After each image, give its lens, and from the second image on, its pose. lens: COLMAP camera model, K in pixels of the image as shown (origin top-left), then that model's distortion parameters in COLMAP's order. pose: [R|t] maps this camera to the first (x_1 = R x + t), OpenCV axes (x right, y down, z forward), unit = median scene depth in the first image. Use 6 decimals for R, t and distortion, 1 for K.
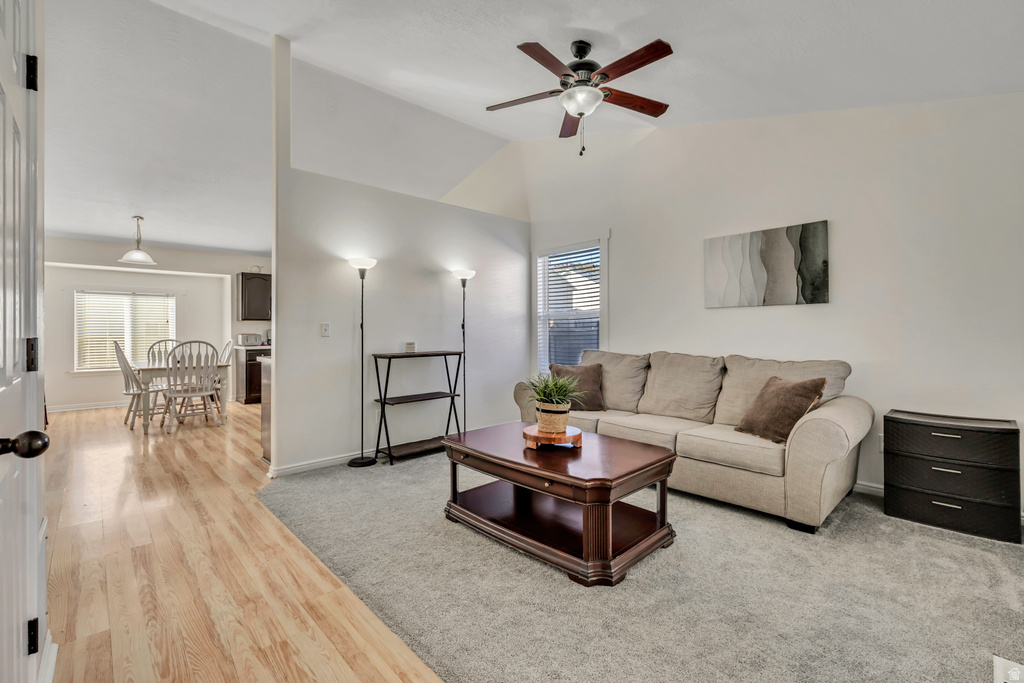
lens RADIAL K [[448.0, 0, 510.0], [0, 448.0, 340.5], [0, 0, 1]] dist [-0.001882, 0.000425]
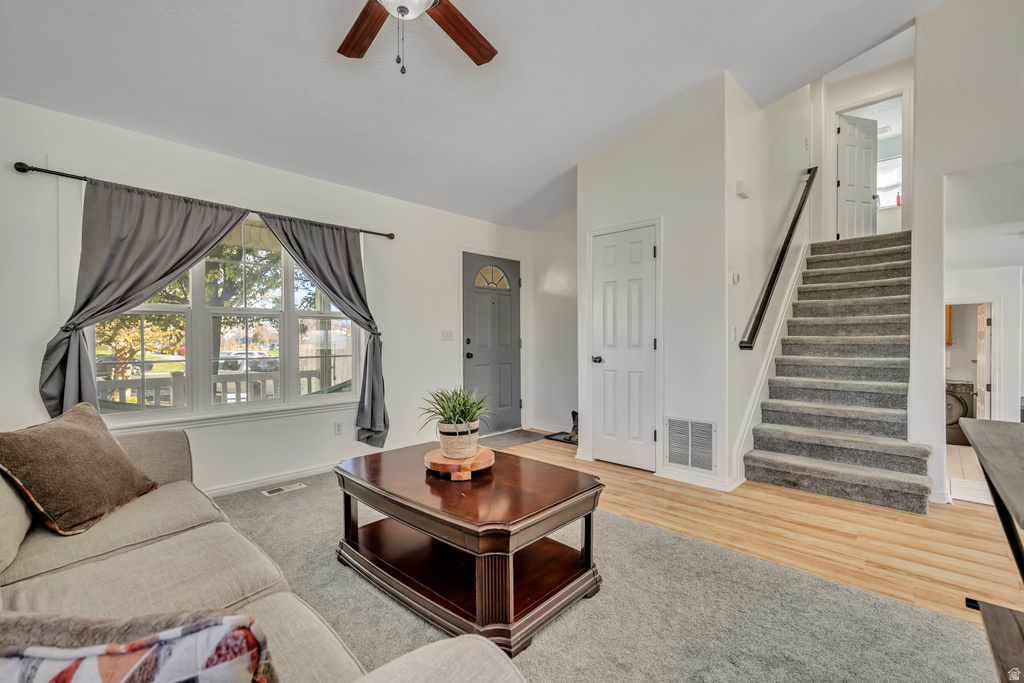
lens RADIAL K [[448.0, 0, 510.0], [0, 448.0, 340.5], [0, 0, 1]] dist [-0.001882, 0.000425]
pose [[-0.997584, 0.006457, -0.069165, 0.078046], [0.004211, 0.999461, 0.032570, -0.056047], [0.069338, 0.032200, -0.997073, 2.347683]]
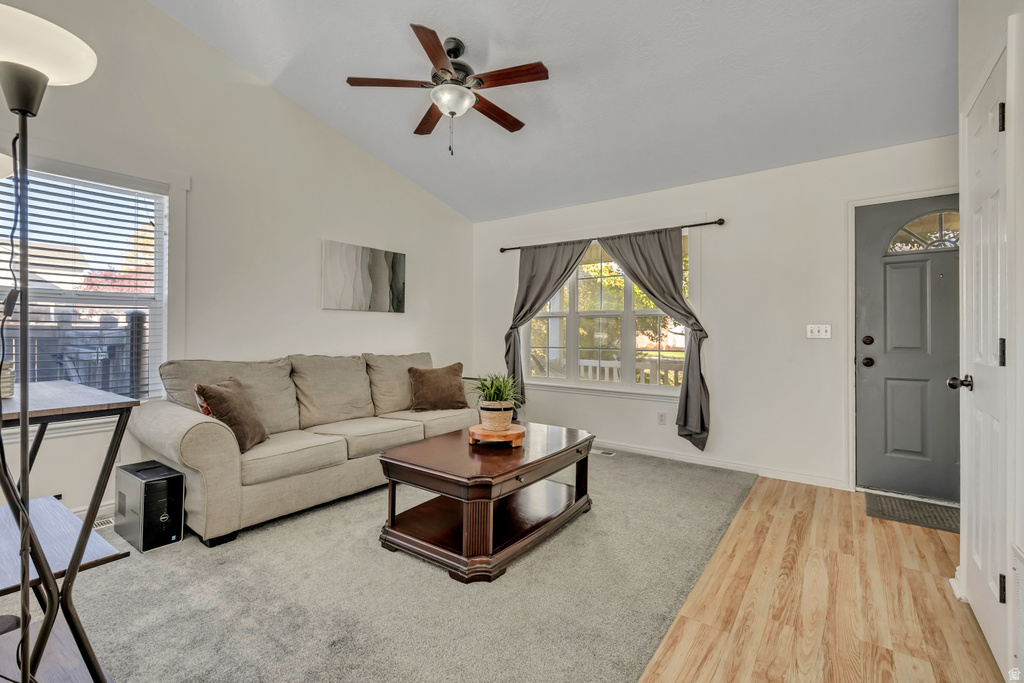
lens RADIAL K [[452.4, 0, 513.8], [0, 452.4, 335.2], [0, 0, 1]] dist [0.000491, -0.000052]
pose [[-0.189614, 0.001614, 0.981857, -1.180442], [0.015968, 0.999871, 0.001440, -0.015918], [-0.981729, 0.015951, -0.189615, 1.467734]]
